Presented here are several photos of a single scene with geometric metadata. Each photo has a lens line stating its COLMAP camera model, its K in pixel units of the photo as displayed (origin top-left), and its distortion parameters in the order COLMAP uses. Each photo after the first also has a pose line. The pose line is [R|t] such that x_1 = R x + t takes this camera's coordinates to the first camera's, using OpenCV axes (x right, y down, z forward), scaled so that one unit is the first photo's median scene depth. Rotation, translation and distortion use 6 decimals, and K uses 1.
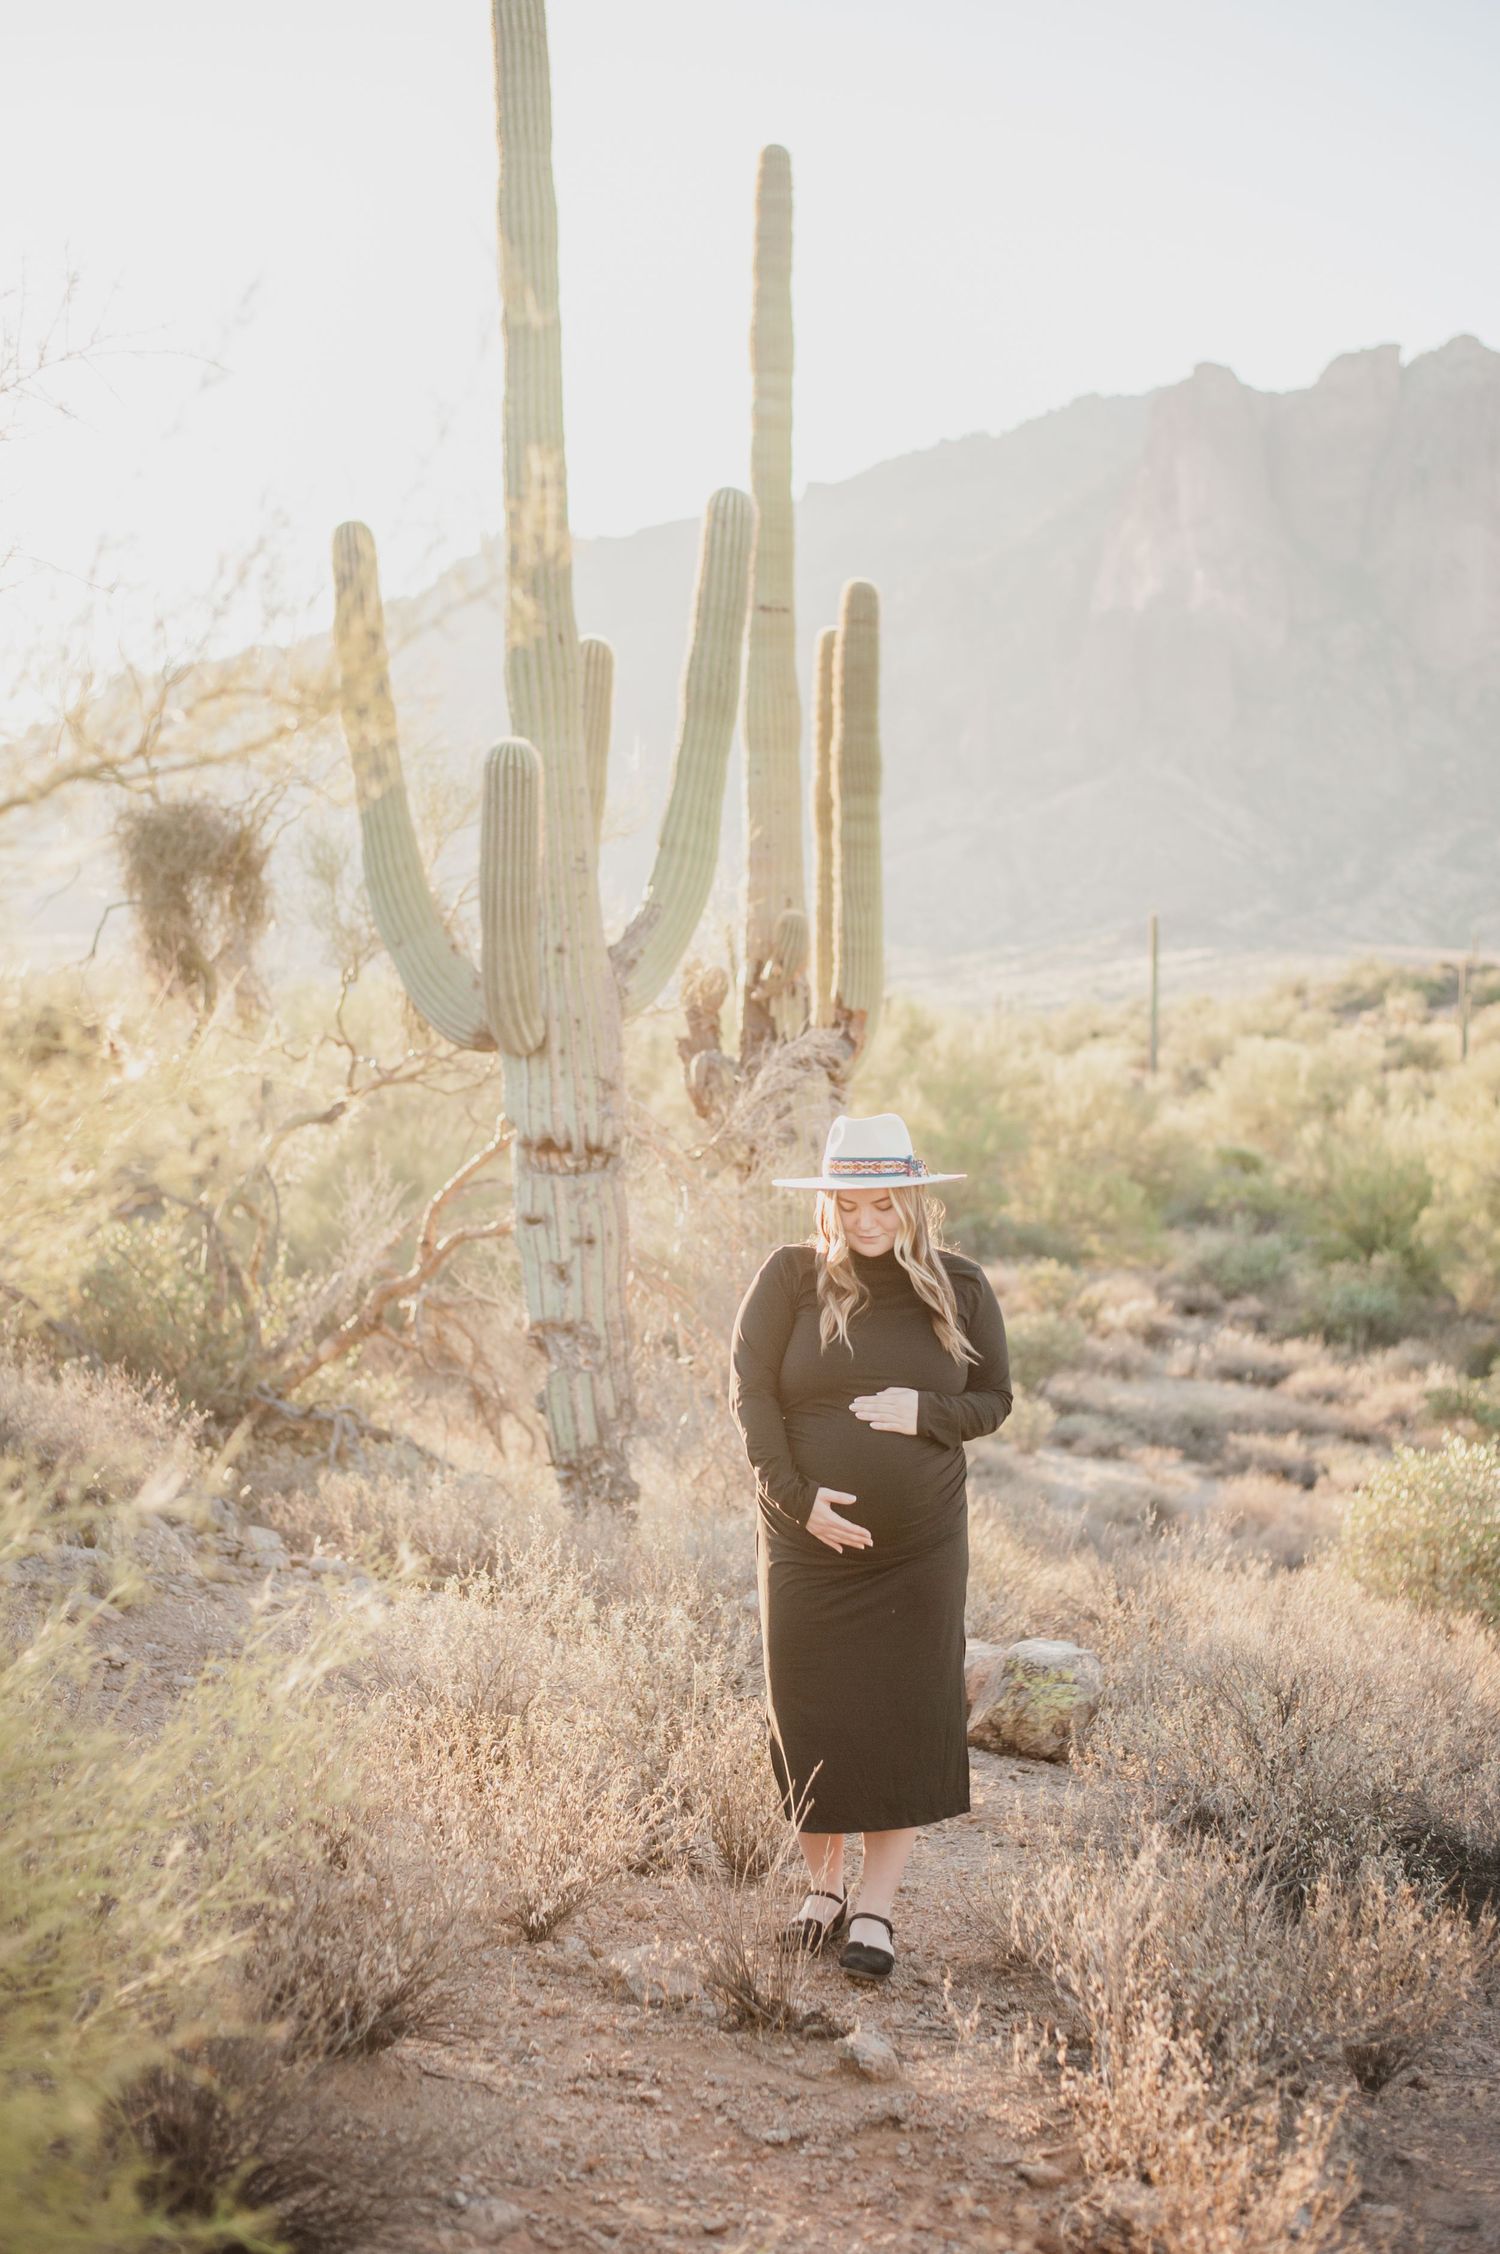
lens RADIAL K [[3380.2, 0, 750.0], [0, 3380.2, 1127.0], [0, 0, 1]] dist [-0.121314, 0.138867]
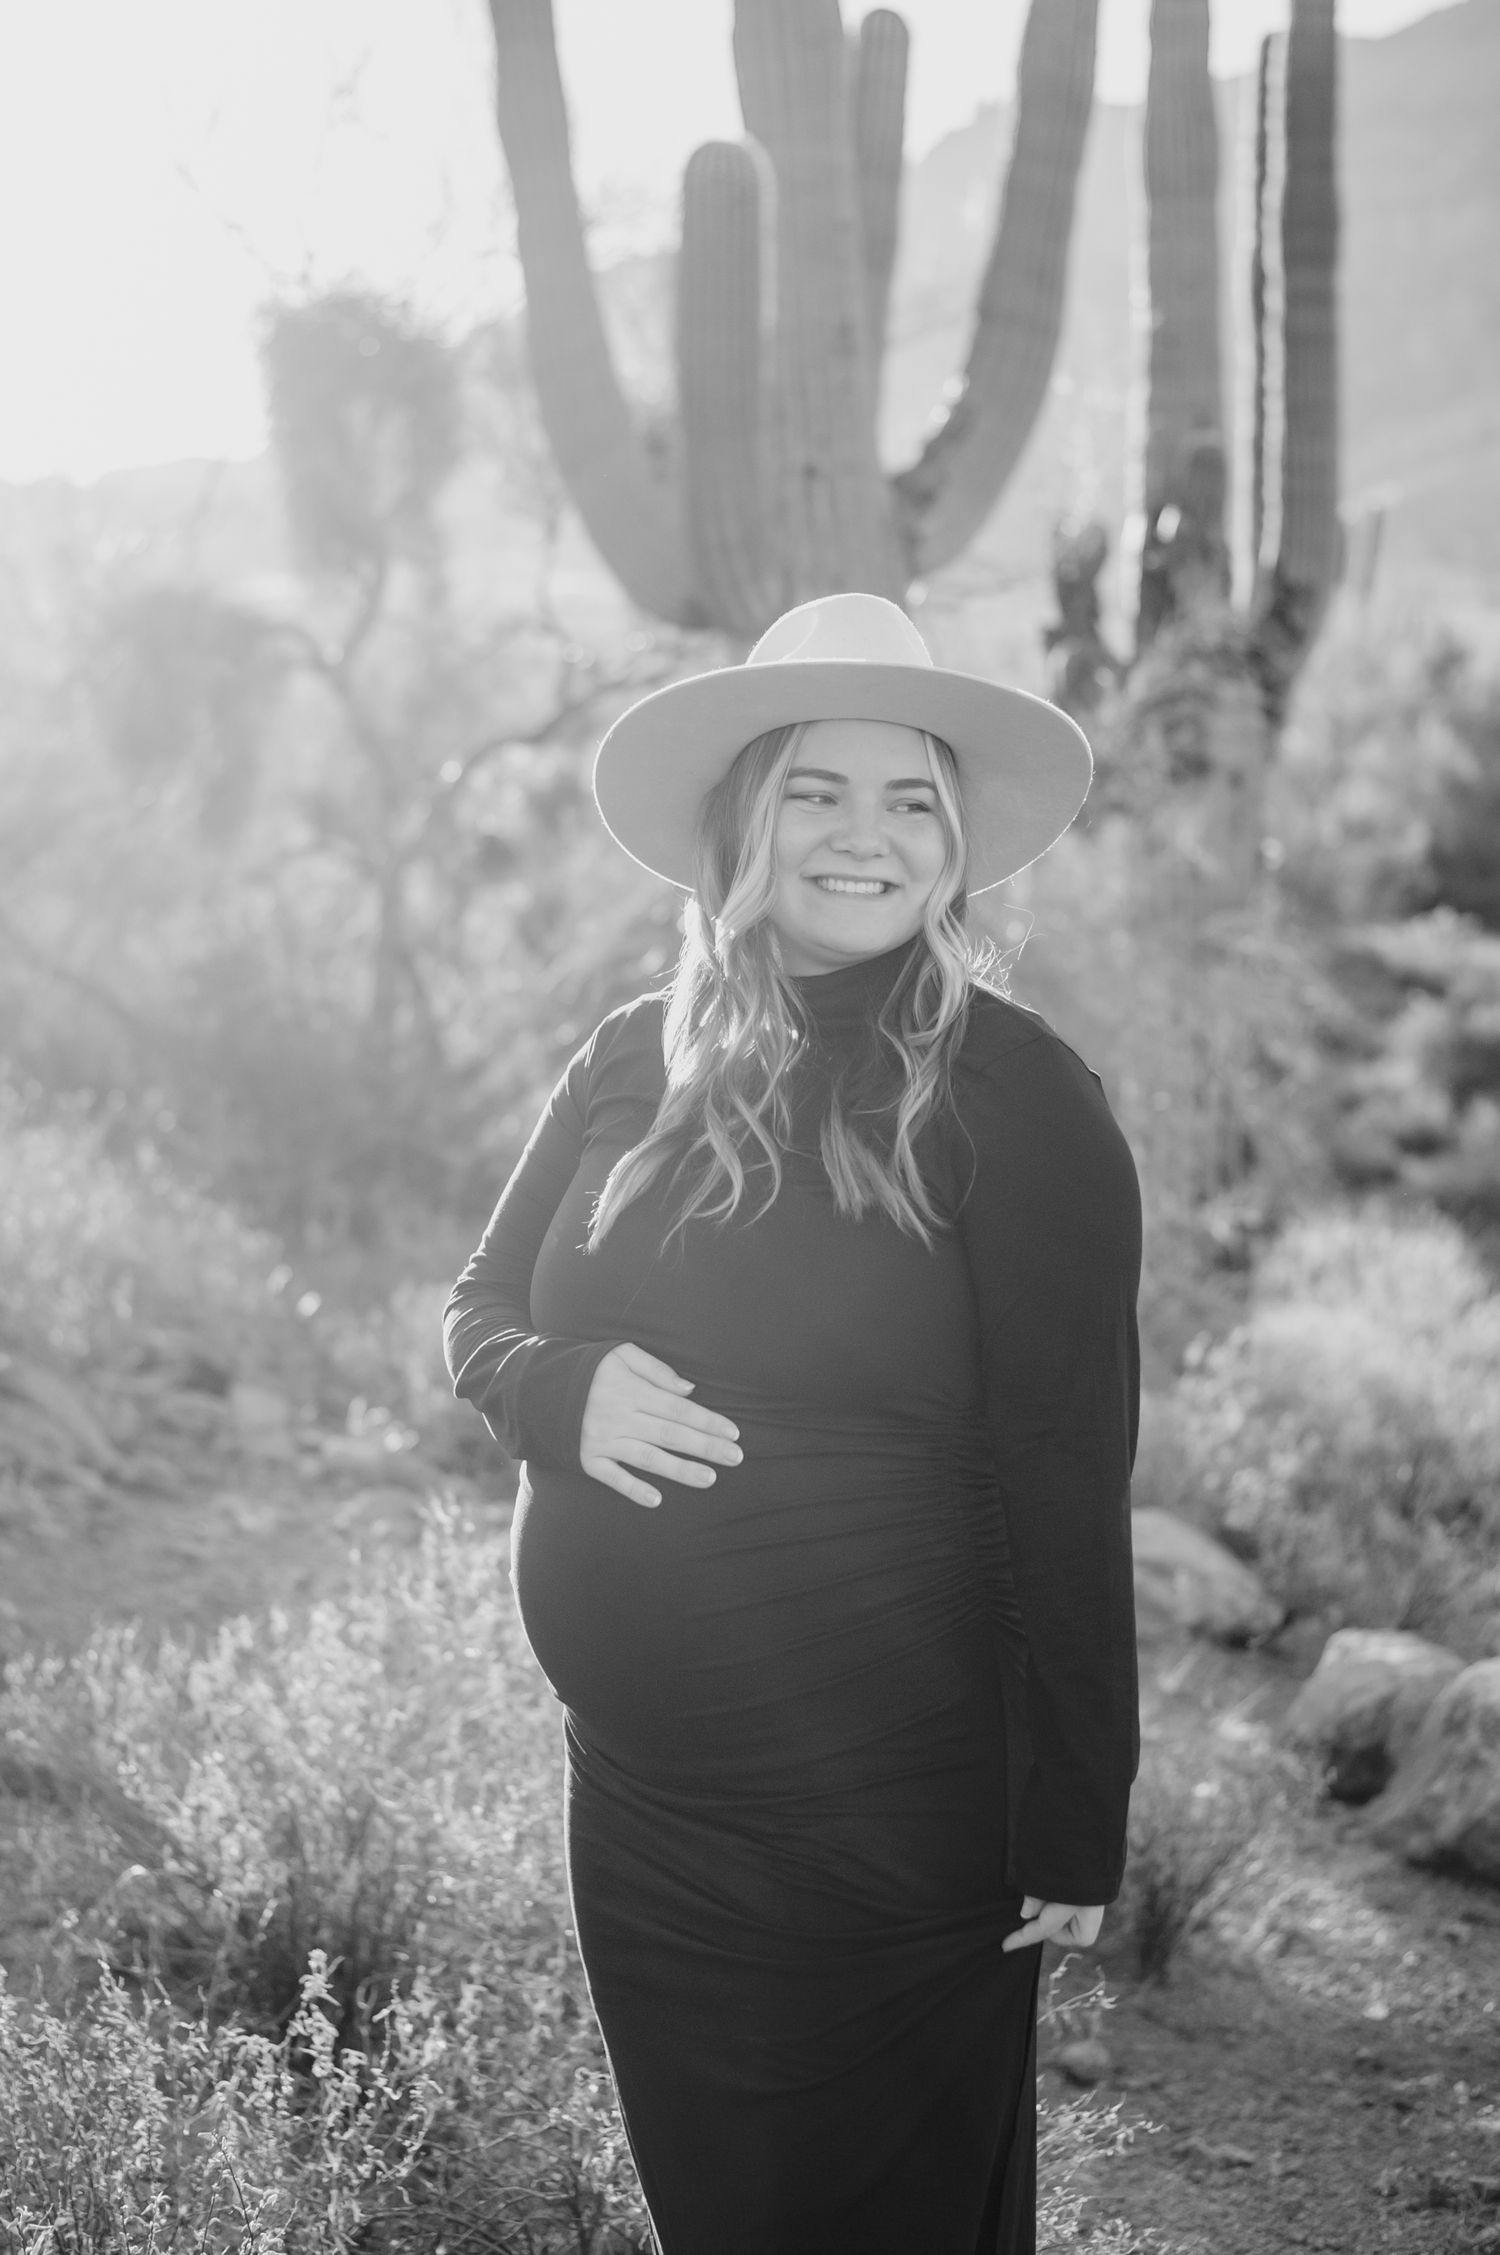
lens RADIAL K [[3787.2, 0, 750.0], [0, 3787.2, 1127.5], [0, 0, 1]] dist [-0.100226, -0.072639]
pose [[0.990771, 0.014211, -0.134798, 0.025400], [-0.001457, 0.995548, 0.094241, 0.003407], [0.135537, -0.093175, 0.986381, 0.220874]]
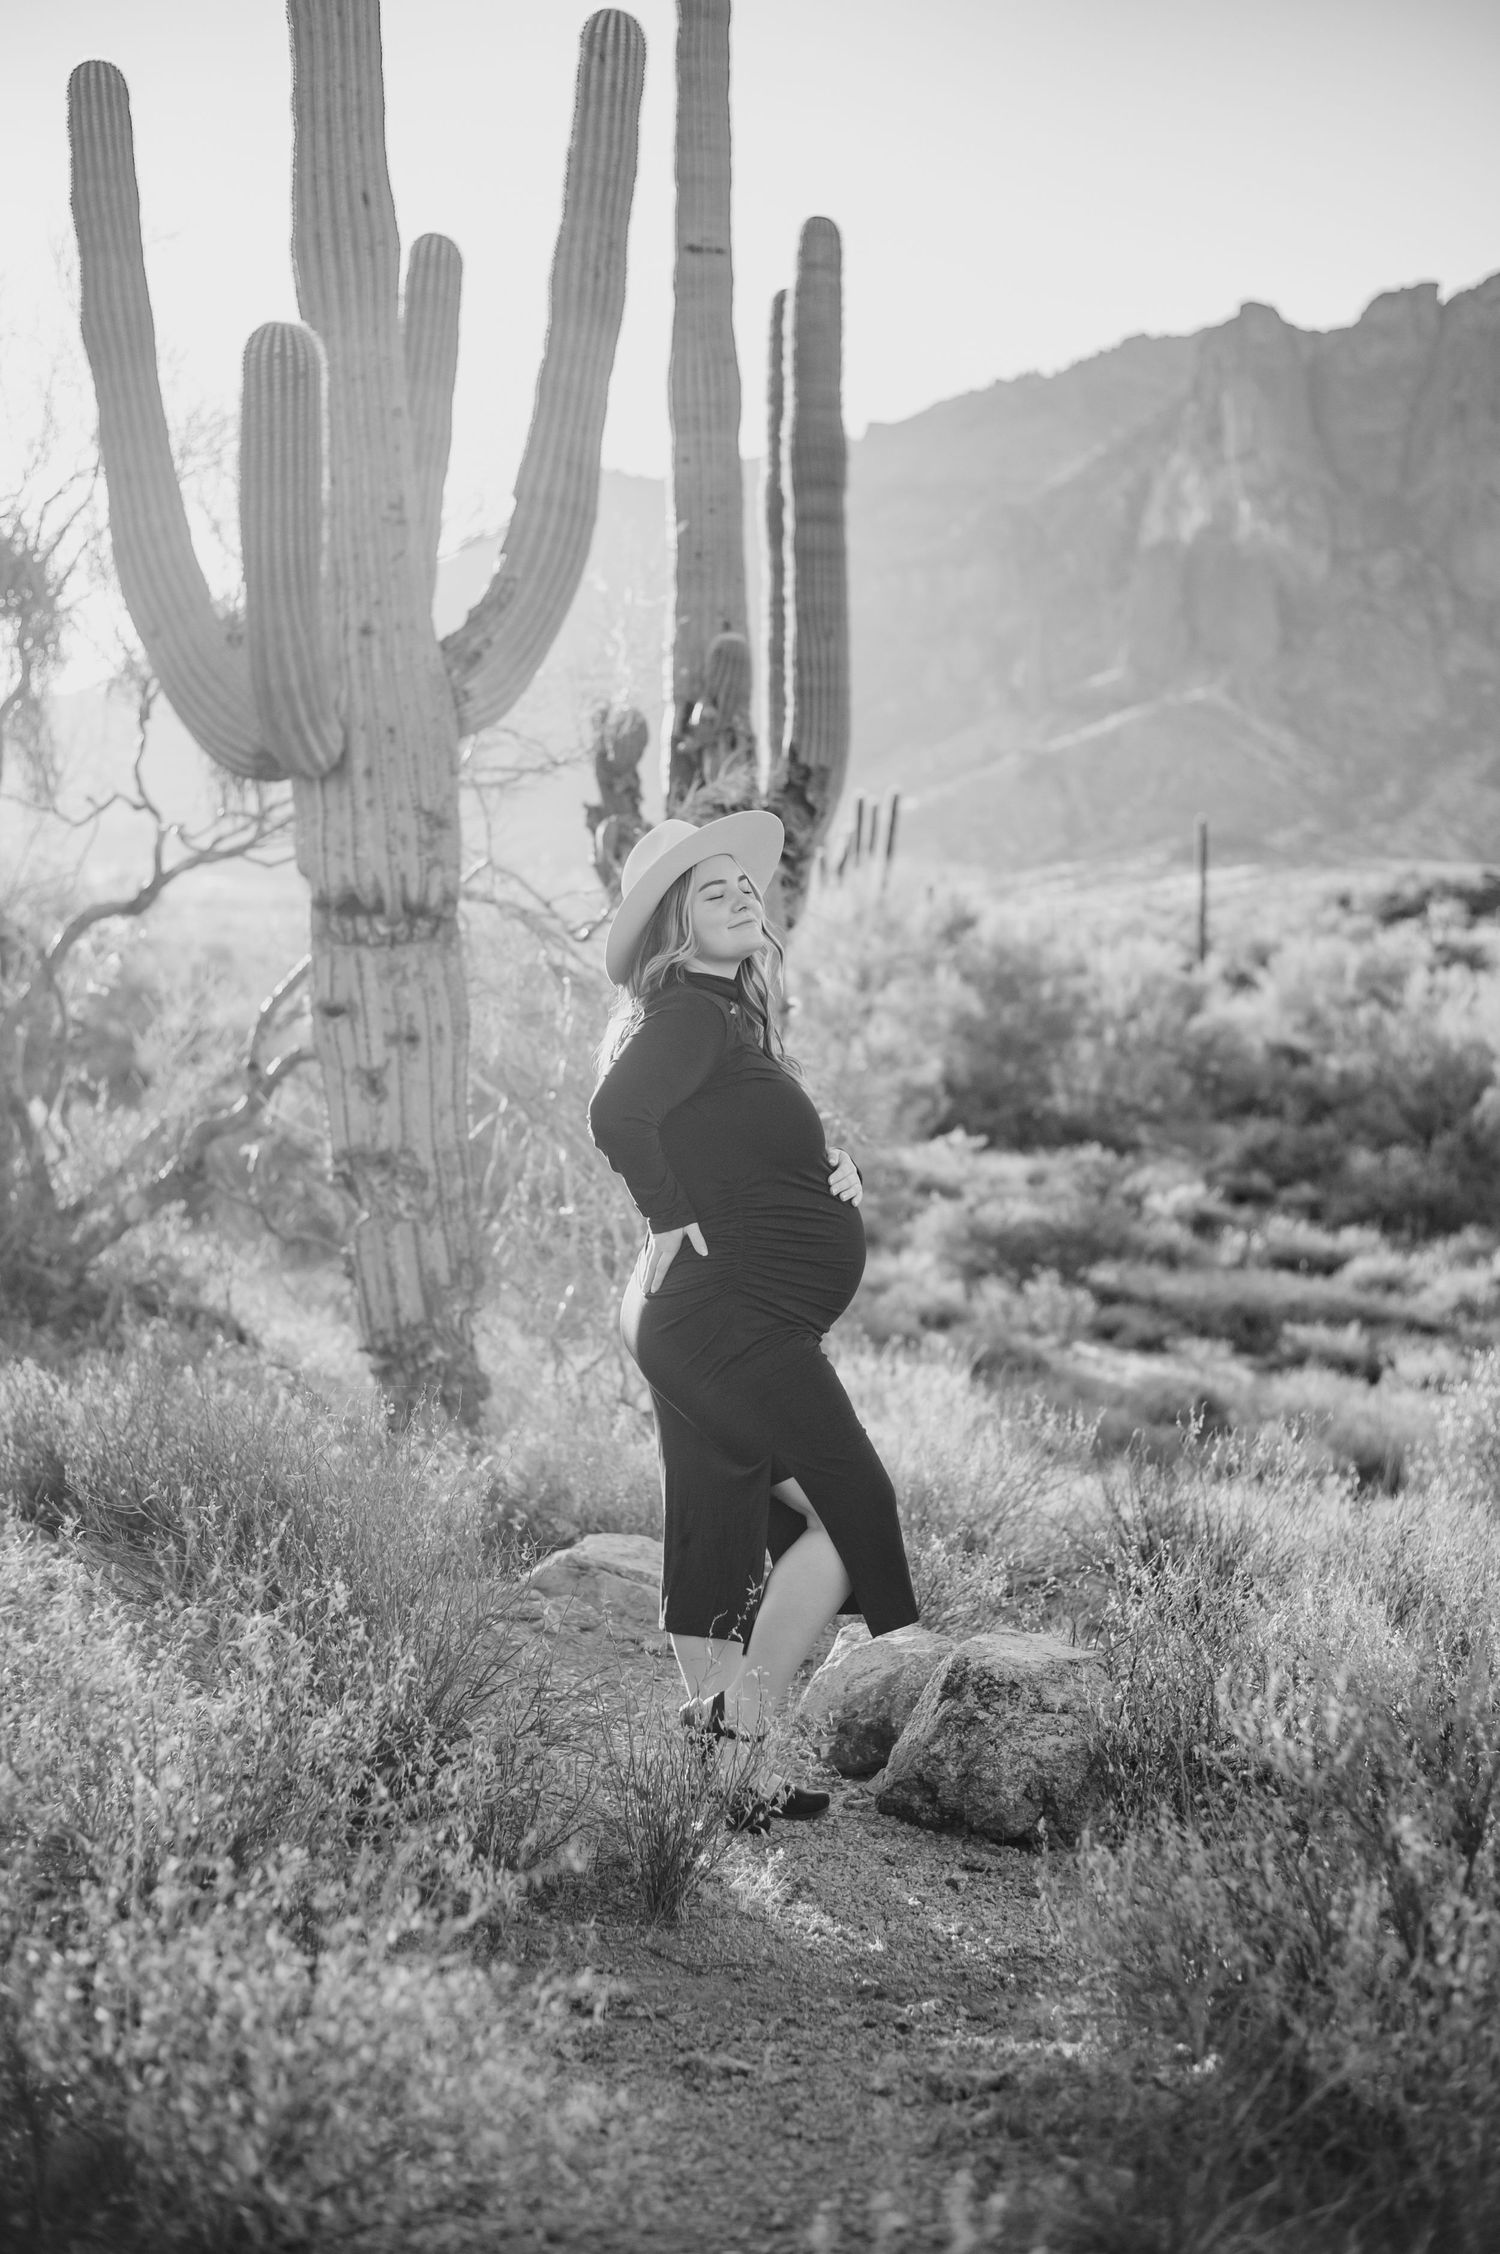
lens RADIAL K [[3247.9, 0, 750.0], [0, 3247.9, 1127.0], [0, 0, 1]] dist [-0.102408, -0.006510]
pose [[0.999794, -0.005018, -0.019649, 0.030694], [0.005545, 0.999624, 0.026865, 0.027945], [0.019507, -0.026968, 0.999446, 0.253012]]
